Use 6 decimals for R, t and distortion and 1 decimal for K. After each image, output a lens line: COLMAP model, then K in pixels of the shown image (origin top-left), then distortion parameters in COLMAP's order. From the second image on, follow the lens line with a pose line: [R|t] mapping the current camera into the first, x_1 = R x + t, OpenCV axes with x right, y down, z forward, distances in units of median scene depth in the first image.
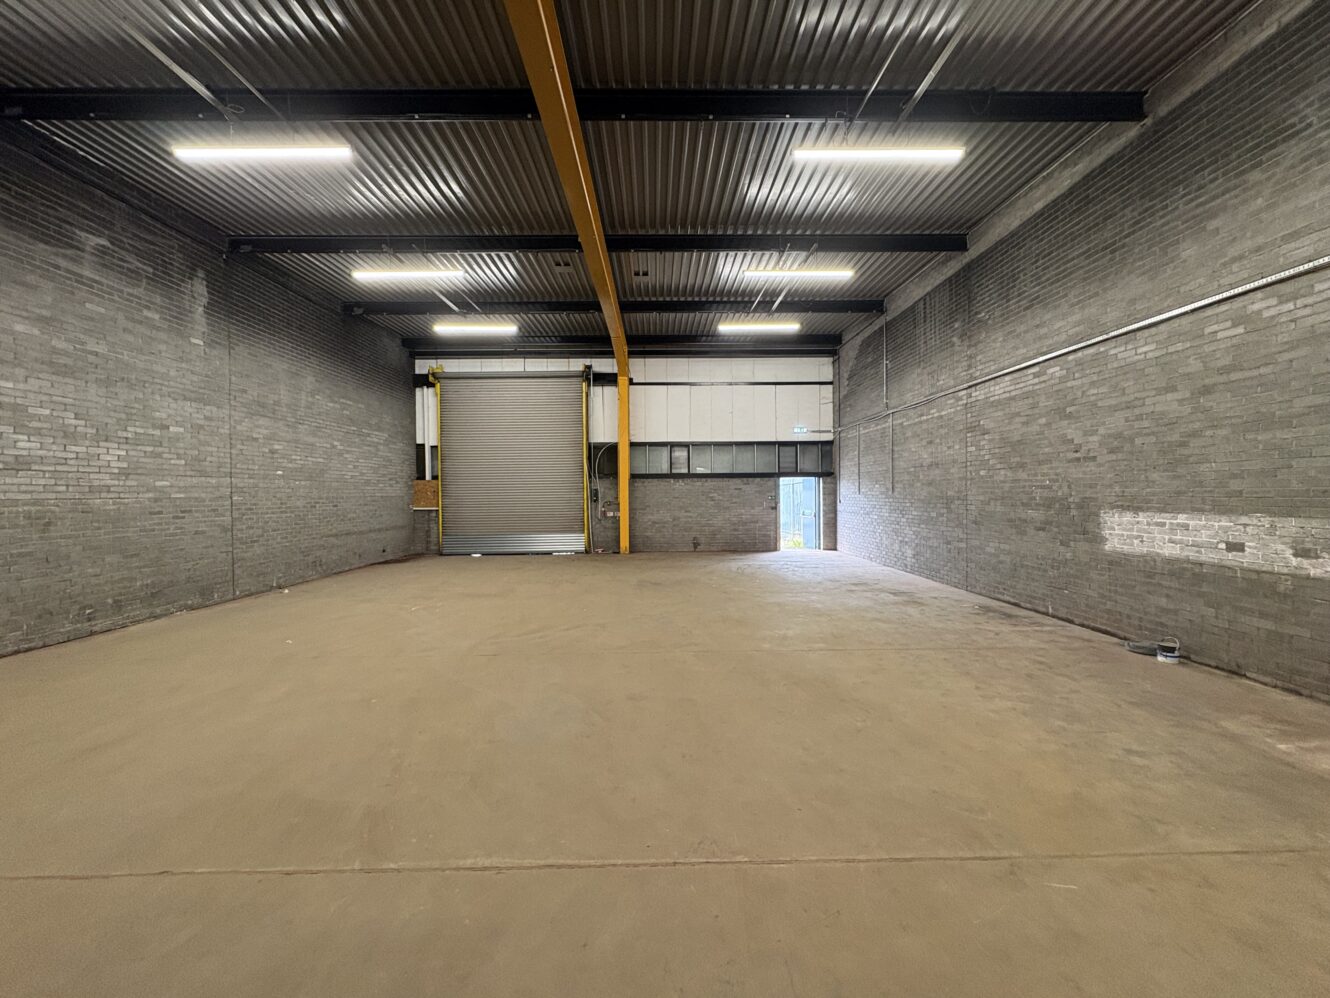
lens RADIAL K [[527.7, 0, 665.0], [0, 527.7, 499.0], [0, 0, 1]] dist [0.000268, 0.000129]
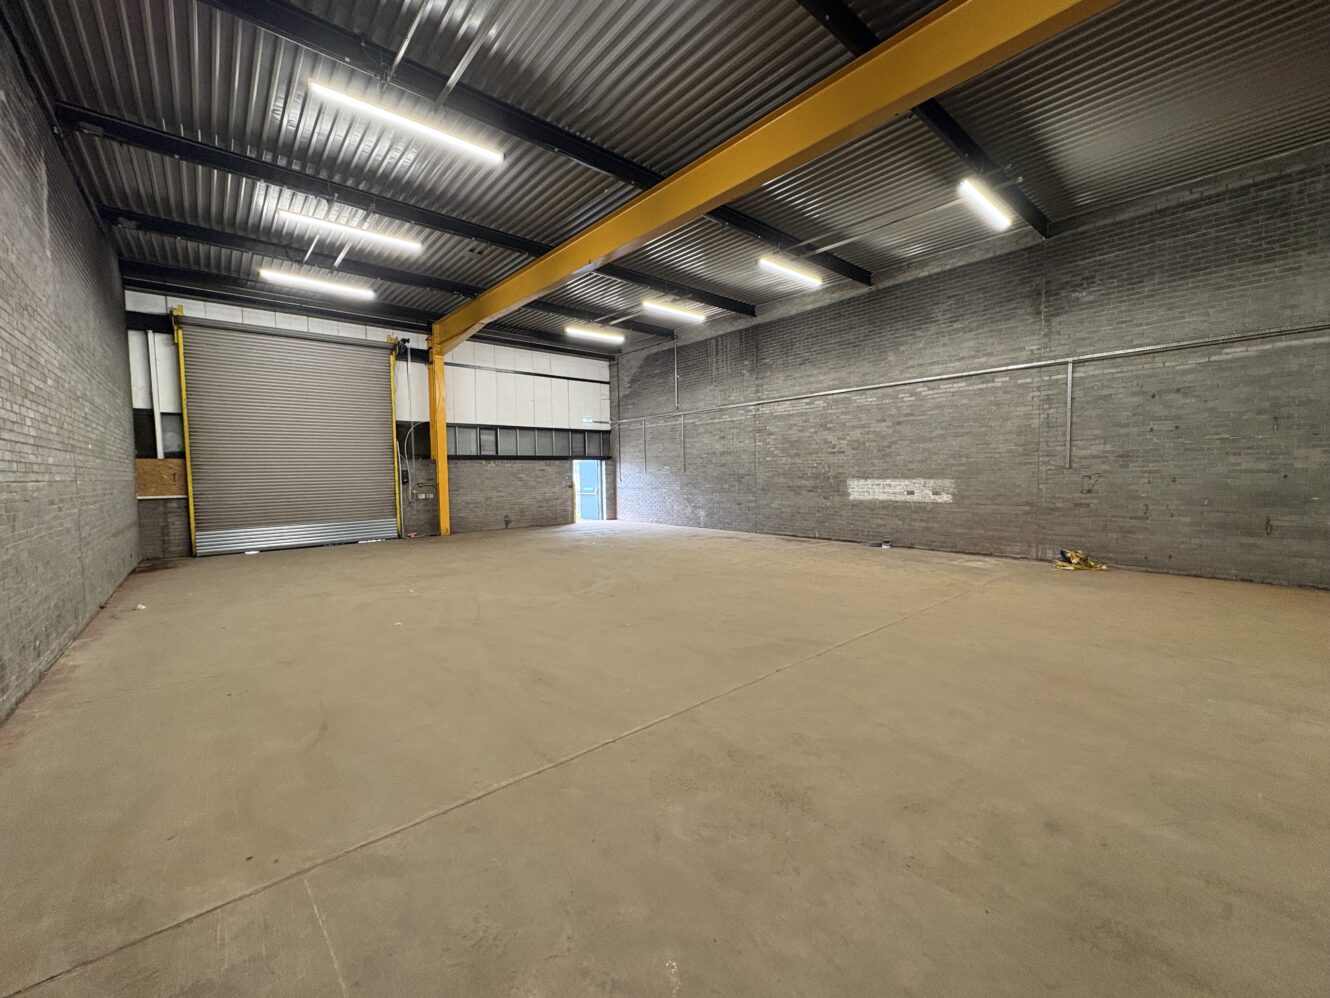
lens RADIAL K [[527.7, 0, 665.0], [0, 527.7, 499.0], [0, 0, 1]] dist [0.000268, 0.000129]
pose [[0.768194, -0.036955, 0.639150, -0.627023], [0.016258, 0.999137, 0.038229, 0.006321], [-0.640011, -0.018976, 0.768131, -0.042409]]
